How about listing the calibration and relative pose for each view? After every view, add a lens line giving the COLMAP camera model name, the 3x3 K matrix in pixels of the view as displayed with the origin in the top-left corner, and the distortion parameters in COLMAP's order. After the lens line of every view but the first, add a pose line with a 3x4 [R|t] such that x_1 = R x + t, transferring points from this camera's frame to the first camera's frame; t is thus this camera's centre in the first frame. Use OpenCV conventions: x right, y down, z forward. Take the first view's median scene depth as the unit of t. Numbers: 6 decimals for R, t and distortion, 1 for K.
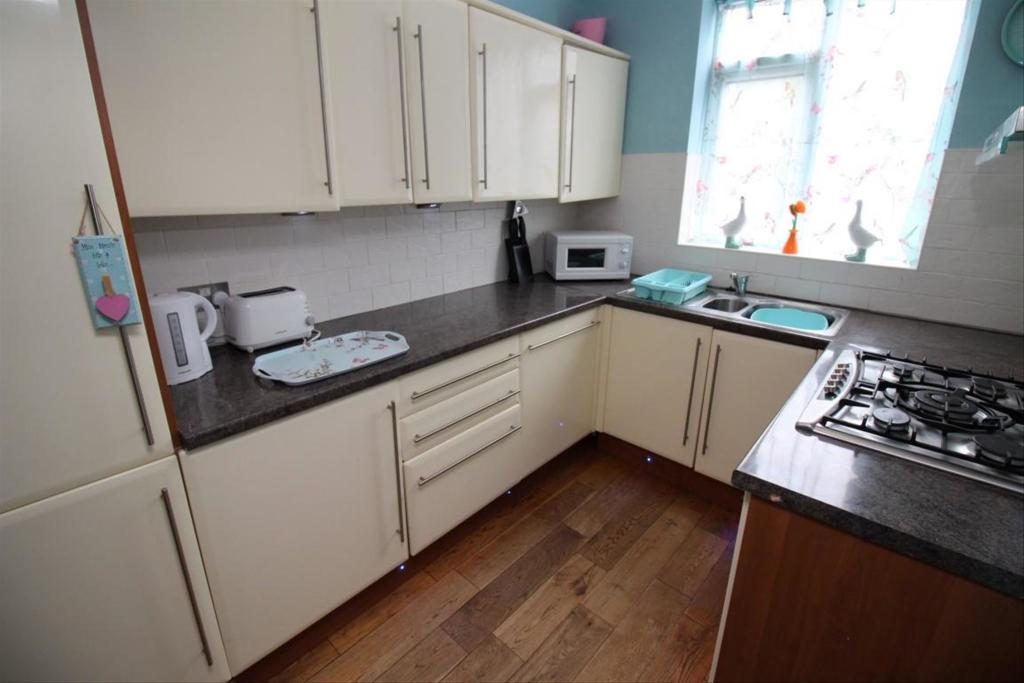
lens RADIAL K [[485.9, 0, 513.3], [0, 485.9, 335.1], [0, 0, 1]] dist [-0.004065, -0.000997]
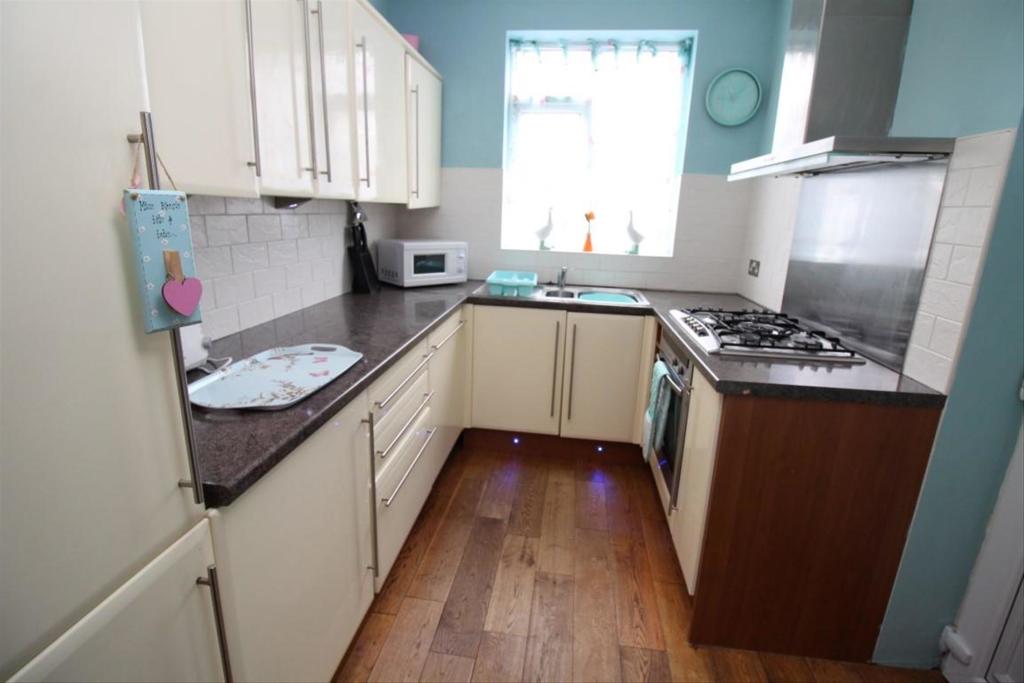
lens RADIAL K [[485.9, 0, 518.9], [0, 485.9, 339.4], [0, 0, 1]] dist [-0.004065, -0.000997]
pose [[0.814336, -0.129109, 0.565851, -0.362947], [0.155972, 0.987761, 0.000911, 0.032890], [-0.559043, 0.087515, 0.824507, 0.076426]]
